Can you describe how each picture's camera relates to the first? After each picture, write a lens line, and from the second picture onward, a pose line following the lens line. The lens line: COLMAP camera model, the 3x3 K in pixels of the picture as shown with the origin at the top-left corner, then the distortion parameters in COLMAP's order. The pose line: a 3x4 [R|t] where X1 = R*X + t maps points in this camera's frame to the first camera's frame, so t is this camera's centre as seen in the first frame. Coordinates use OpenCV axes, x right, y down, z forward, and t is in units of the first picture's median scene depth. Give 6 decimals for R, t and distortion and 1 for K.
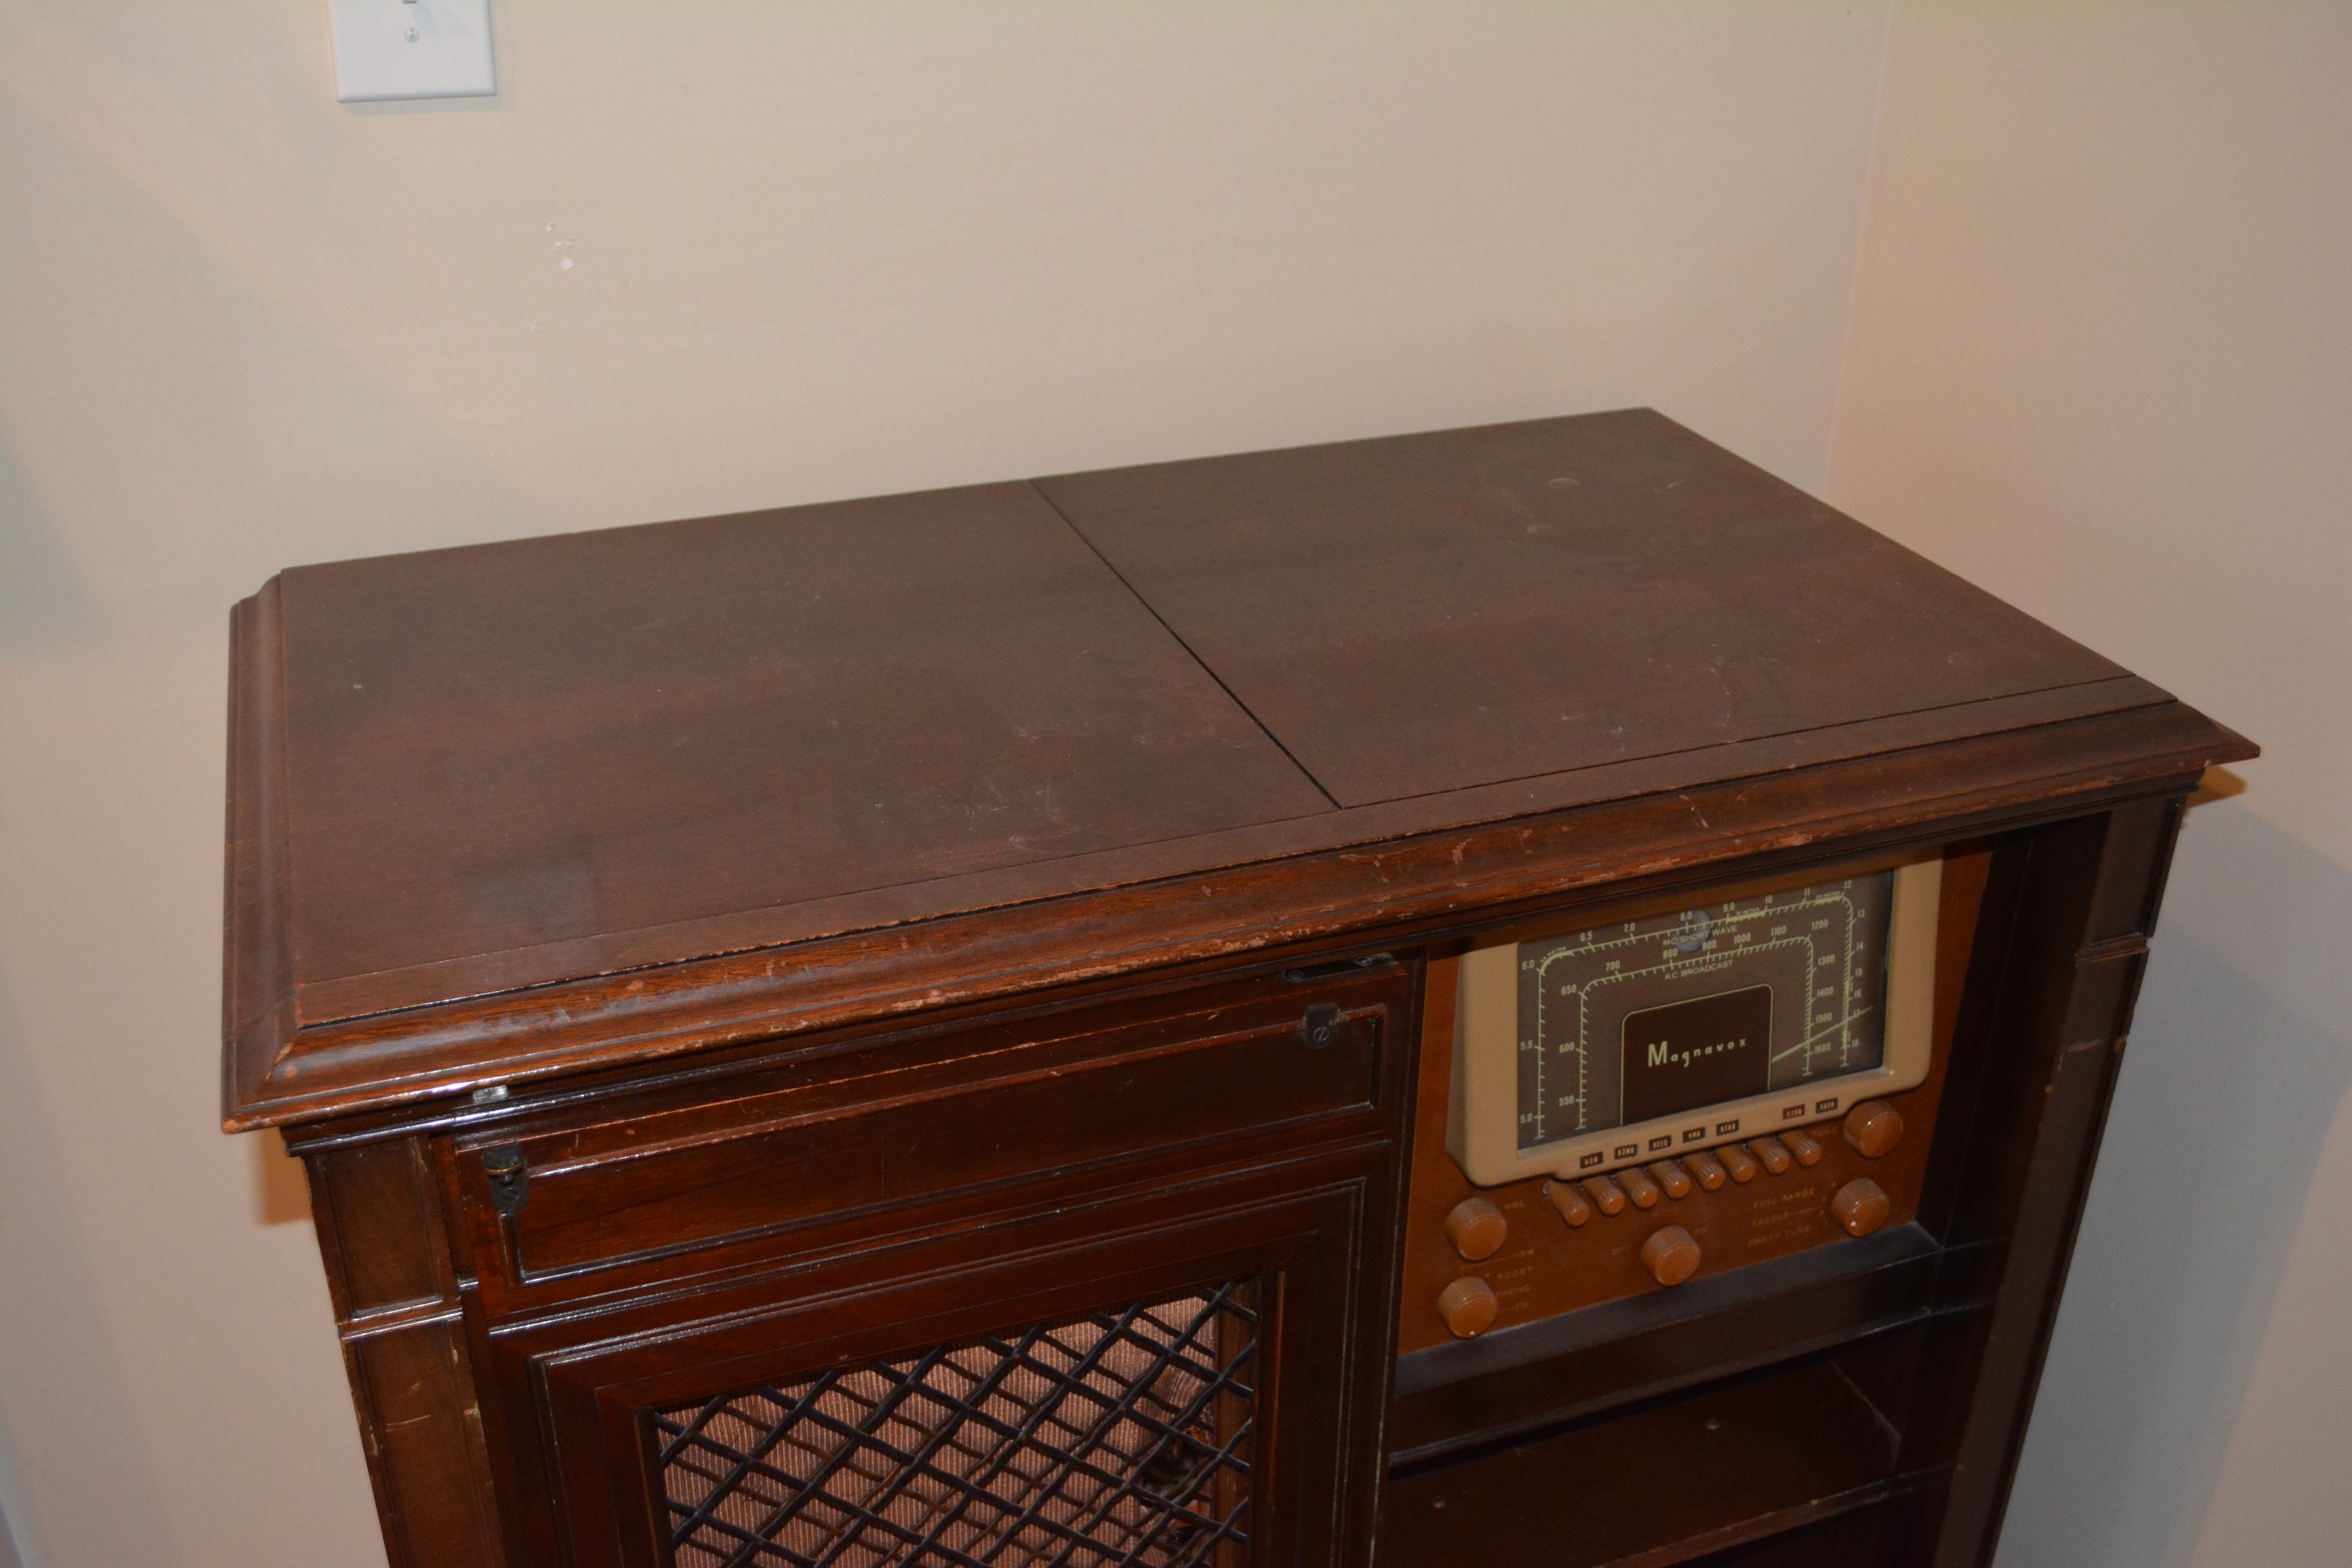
lens RADIAL K [[2232.9, 0, 1149.0], [0, 2232.9, 838.9], [0, 0, 1]] dist [-0.063392, 0.005638]
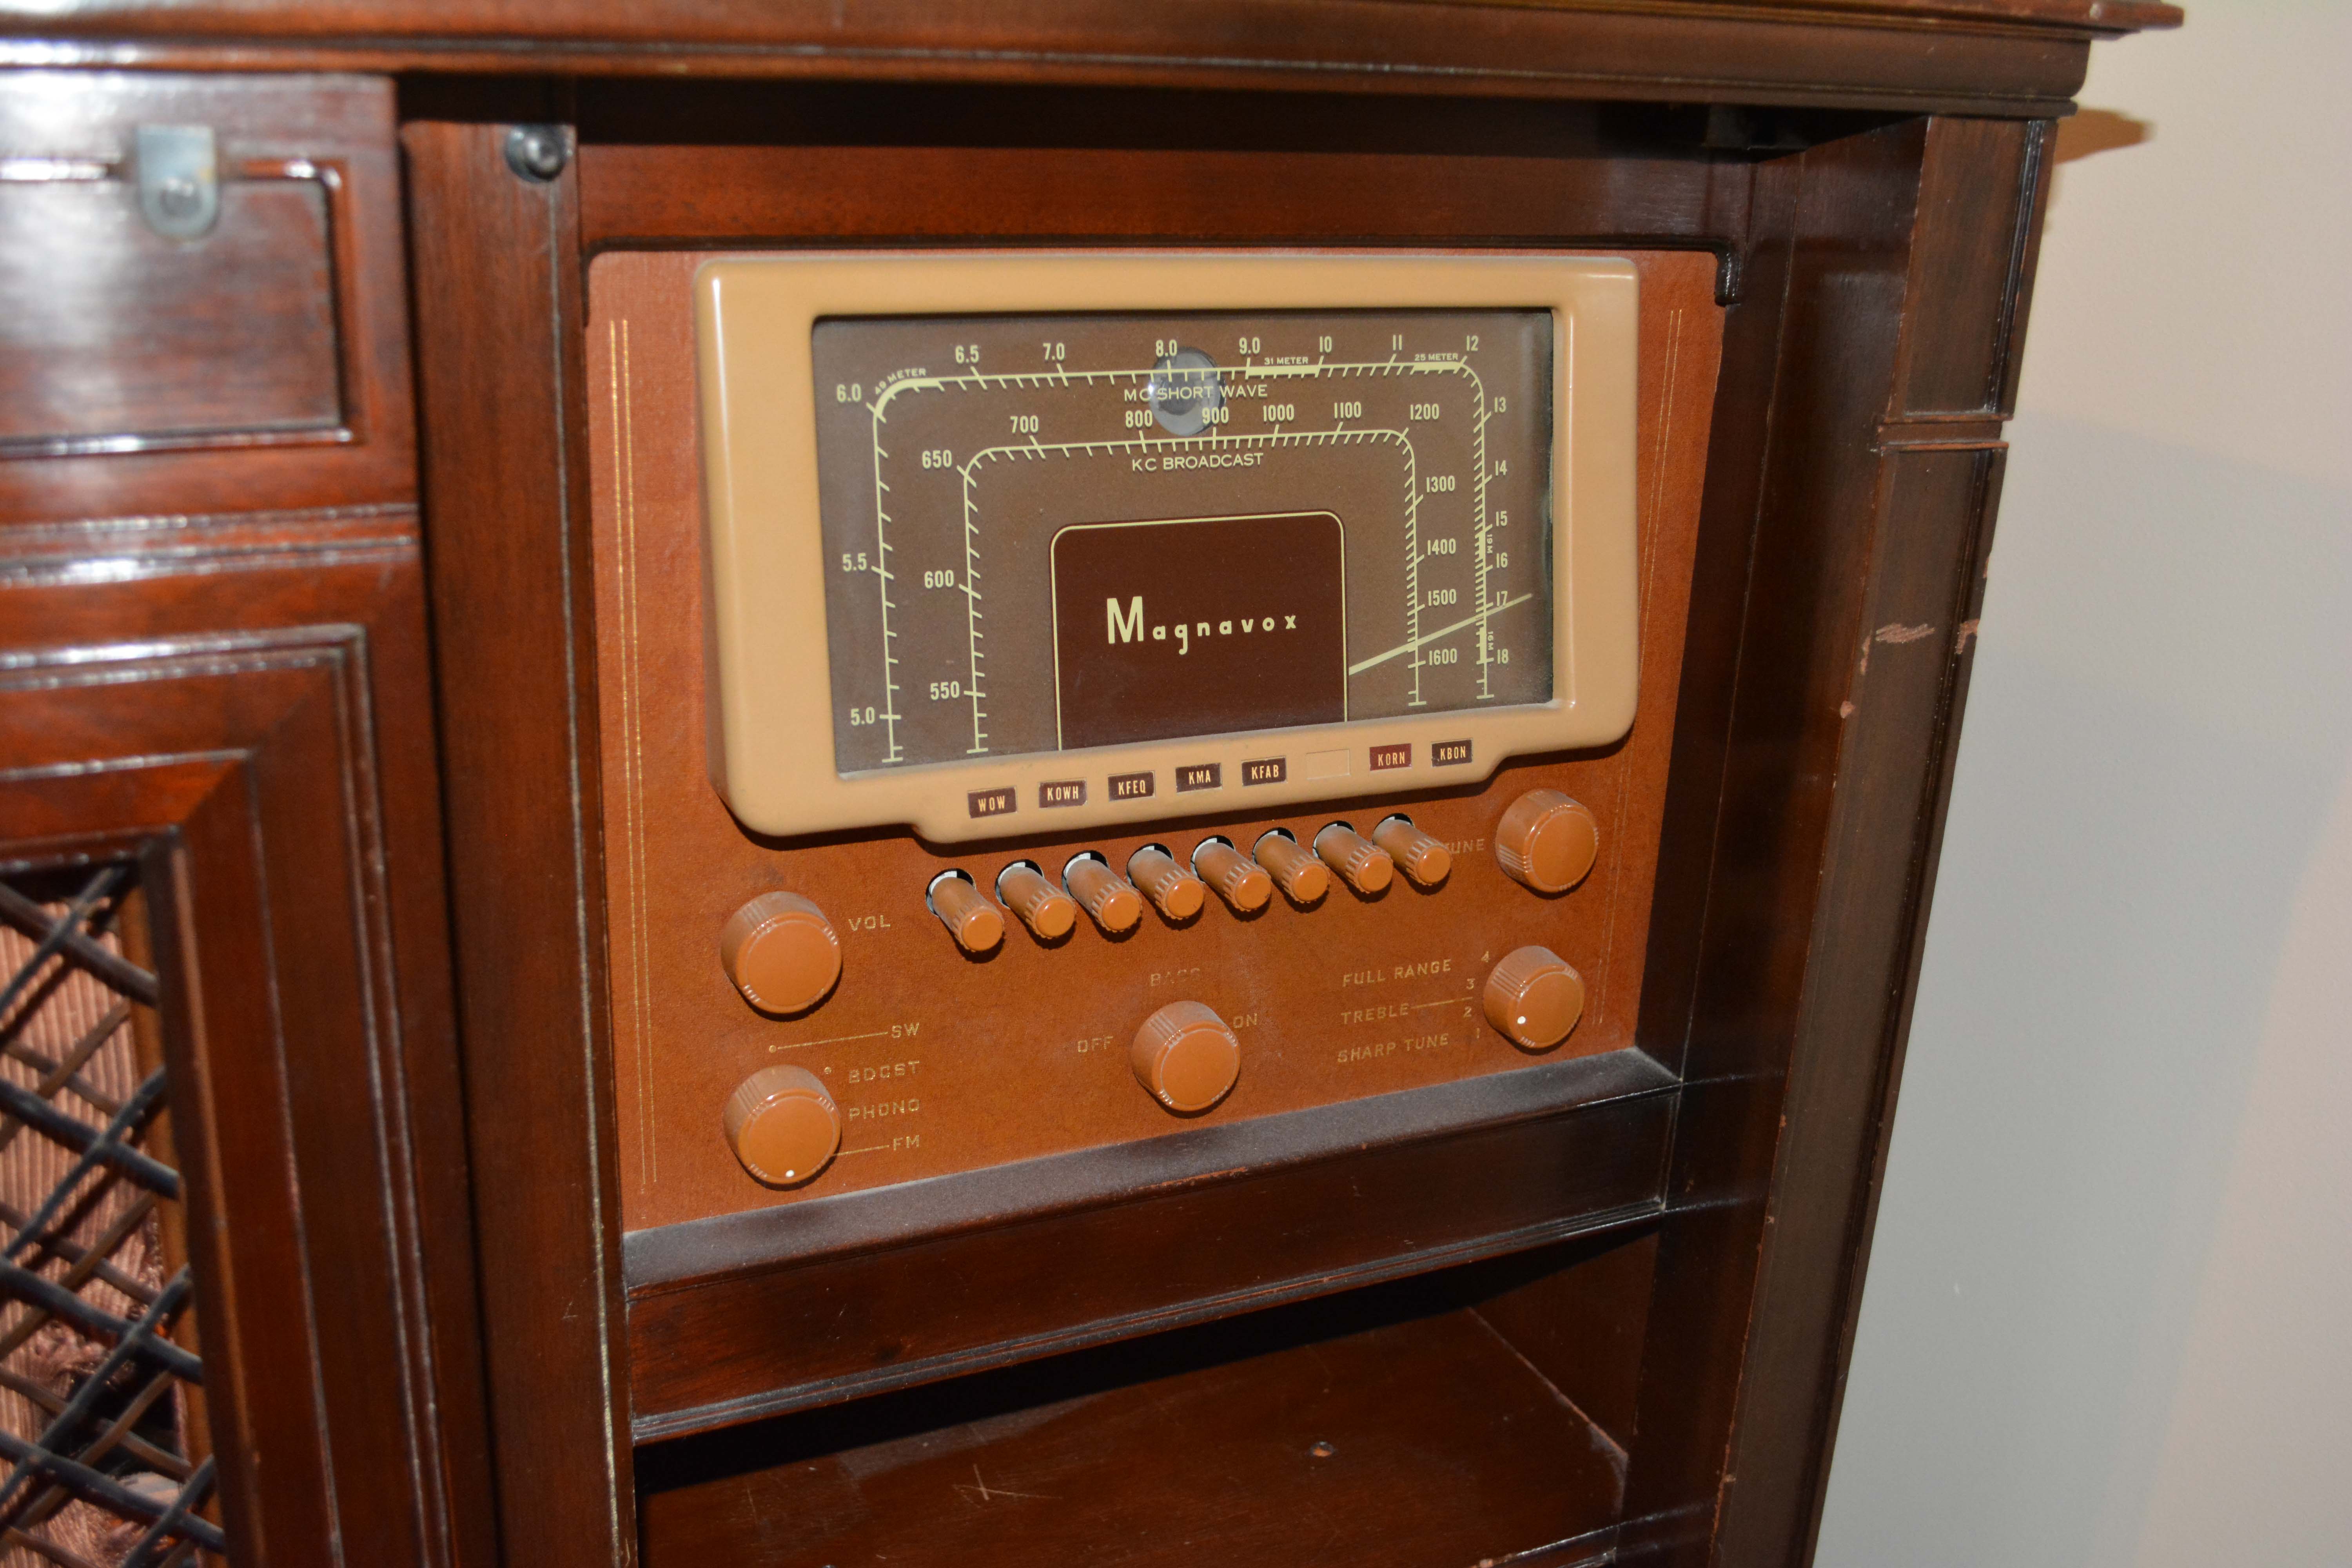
lens RADIAL K [[2232.9, 0, 1149.0], [0, 2232.9, 838.9], [0, 0, 1]] dist [-0.063392, 0.005638]
pose [[0.995760, 0.004929, 0.091862, 0.185643], [0.007579, 0.990774, -0.135312, 0.221352], [-0.091682, 0.135434, 0.986535, 0.479353]]
